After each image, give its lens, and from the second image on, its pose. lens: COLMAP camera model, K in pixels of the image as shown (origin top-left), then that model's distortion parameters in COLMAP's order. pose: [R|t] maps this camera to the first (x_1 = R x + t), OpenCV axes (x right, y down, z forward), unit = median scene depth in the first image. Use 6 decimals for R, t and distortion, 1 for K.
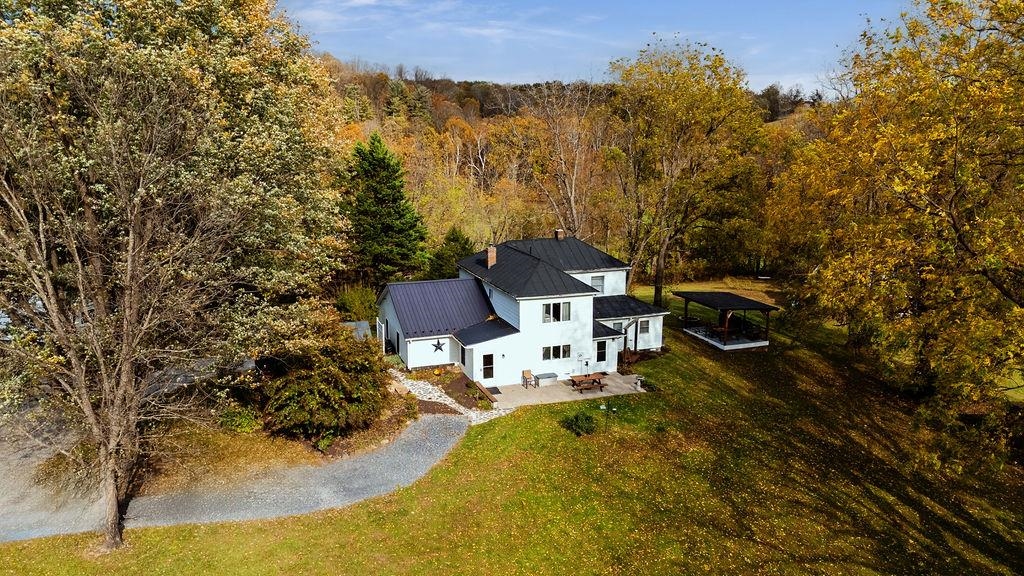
lens RADIAL K [[751.4, 0, 511.5], [0, 751.4, 289.2], [0, 0, 1]] dist [0.034842, -0.004308]
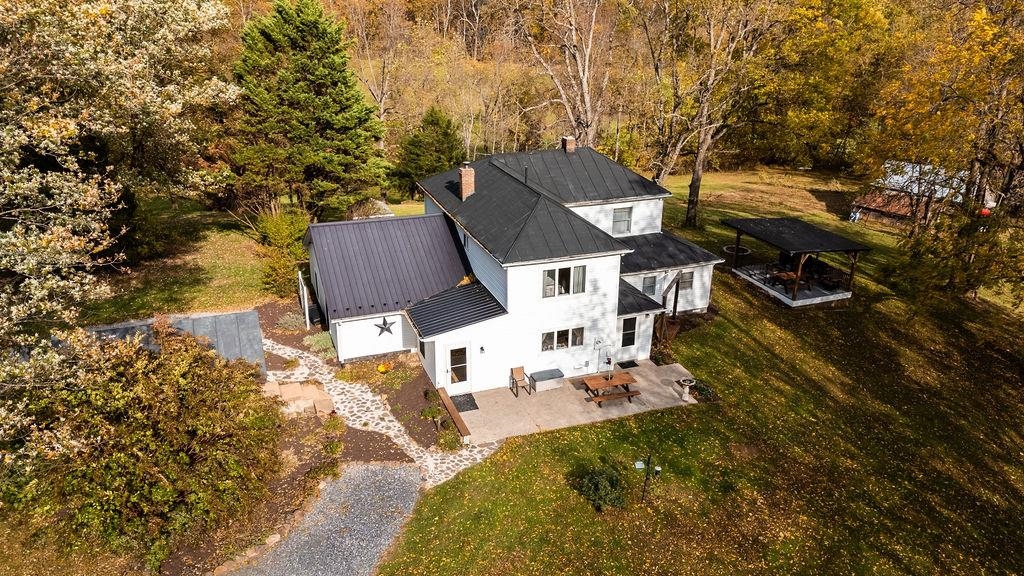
lens RADIAL K [[751.4, 0, 514.3], [0, 751.4, 286.0], [0, 0, 1]] dist [0.034842, -0.004308]
pose [[0.999923, 0.008672, 0.008912, 0.010640], [-0.010117, 0.984061, 0.177545, -0.078719], [-0.007230, -0.177621, 0.984072, 0.356050]]
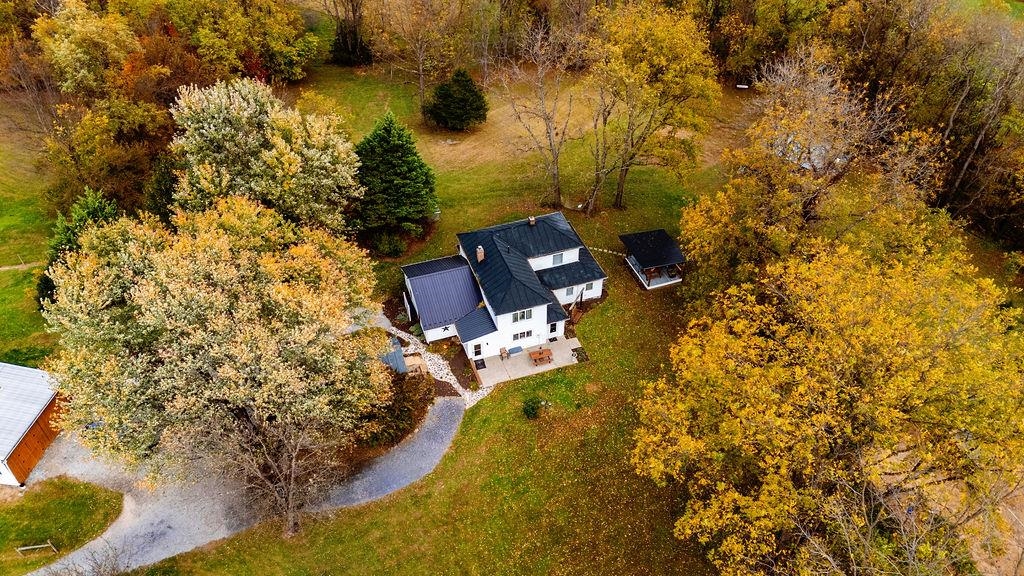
lens RADIAL K [[751.4, 0, 512.5], [0, 751.4, 287.4], [0, 0, 1]] dist [0.034842, -0.004308]
pose [[0.999579, 0.015380, -0.024617, 0.075648], [-0.000904, 0.864161, 0.503214, -0.770986], [0.029013, -0.502980, 0.863811, -0.276386]]
